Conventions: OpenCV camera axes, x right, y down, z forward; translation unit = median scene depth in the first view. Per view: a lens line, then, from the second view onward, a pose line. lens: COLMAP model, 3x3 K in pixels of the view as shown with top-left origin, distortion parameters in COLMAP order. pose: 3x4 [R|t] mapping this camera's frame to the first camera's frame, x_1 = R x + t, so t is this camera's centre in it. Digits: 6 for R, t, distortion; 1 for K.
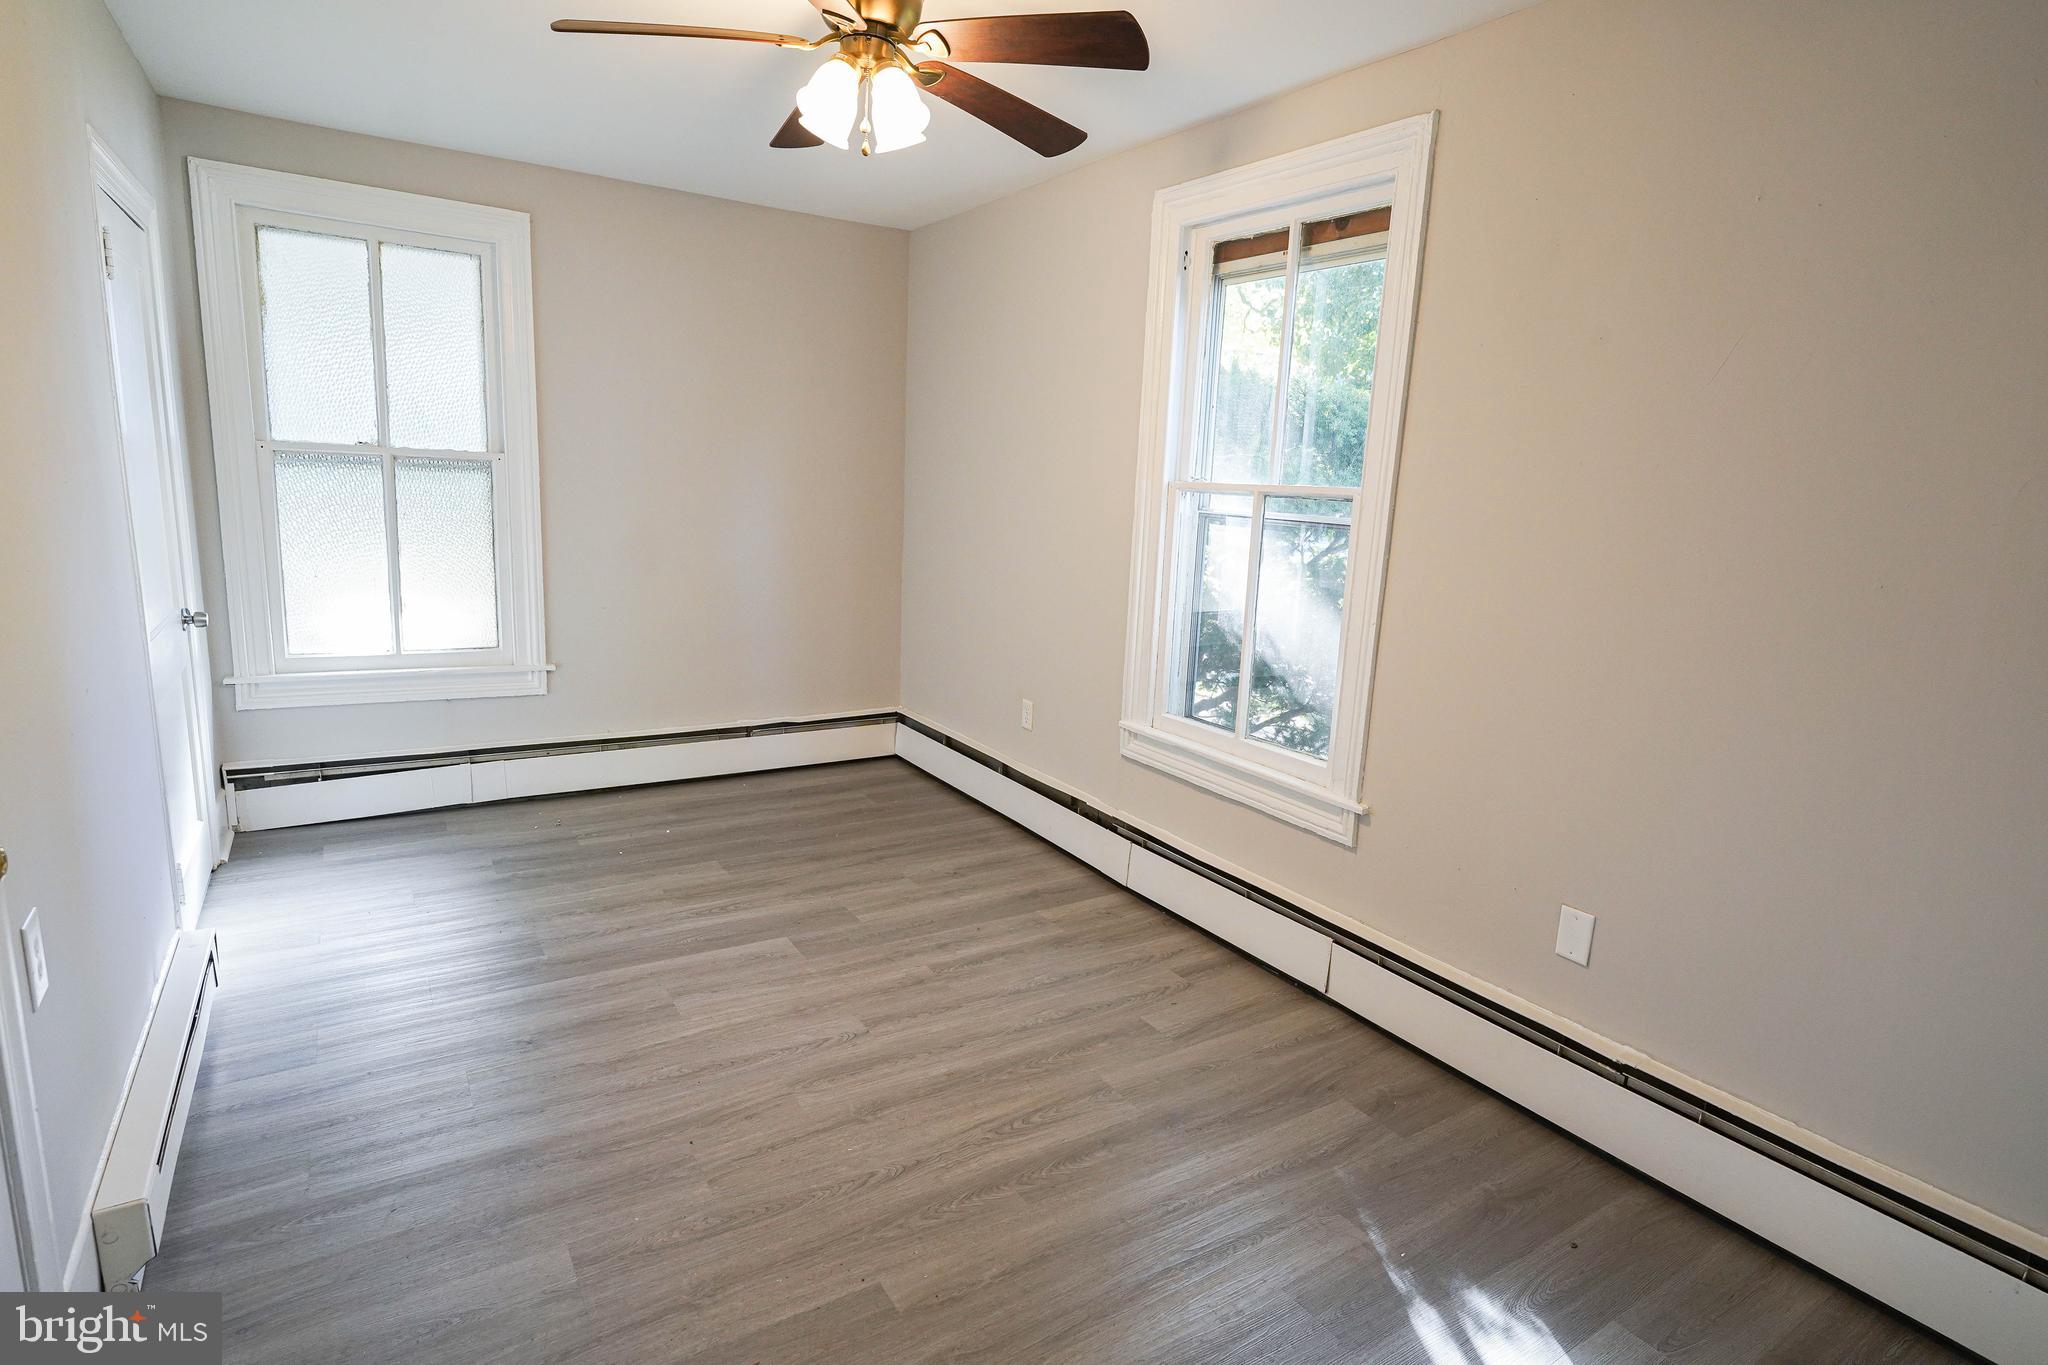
lens RADIAL K [[1055.9, 0, 1034.5], [0, 1055.9, 686.8], [0, 0, 1]] dist [-0.011843, -0.000898]
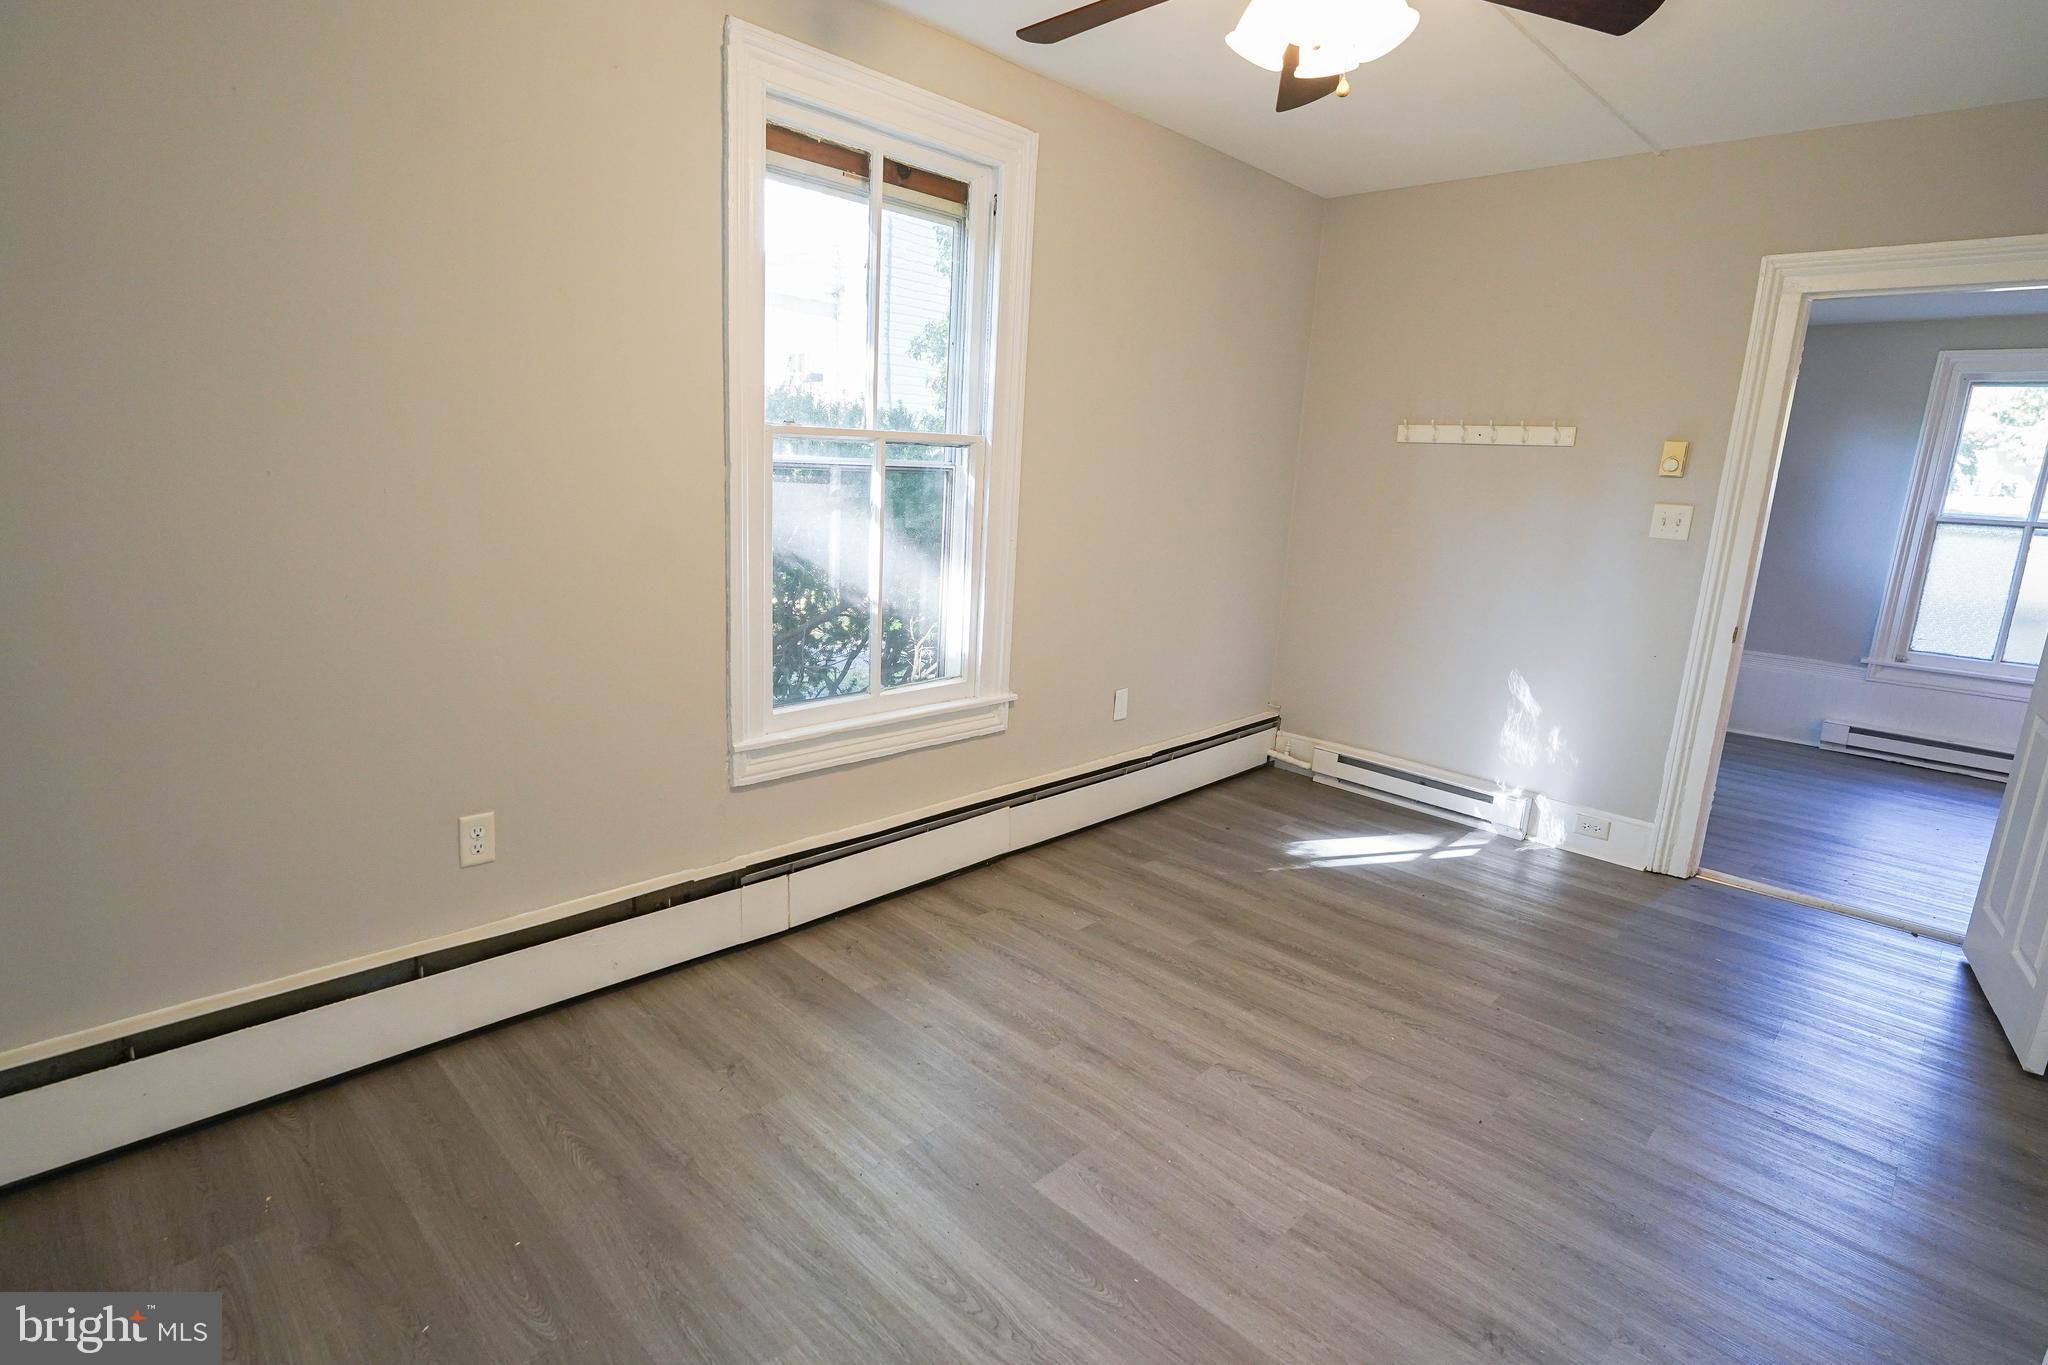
lens RADIAL K [[1017.8, 0, 1037.3], [0, 1017.8, 664.5], [0, 0, 1]] dist [-0.011495, 0.001739]
pose [[-0.218674, -0.257194, 0.941293, -0.800771], [0.132204, 0.947936, 0.289722, -0.256800], [-0.966801, 0.187797, -0.173287, 1.148886]]
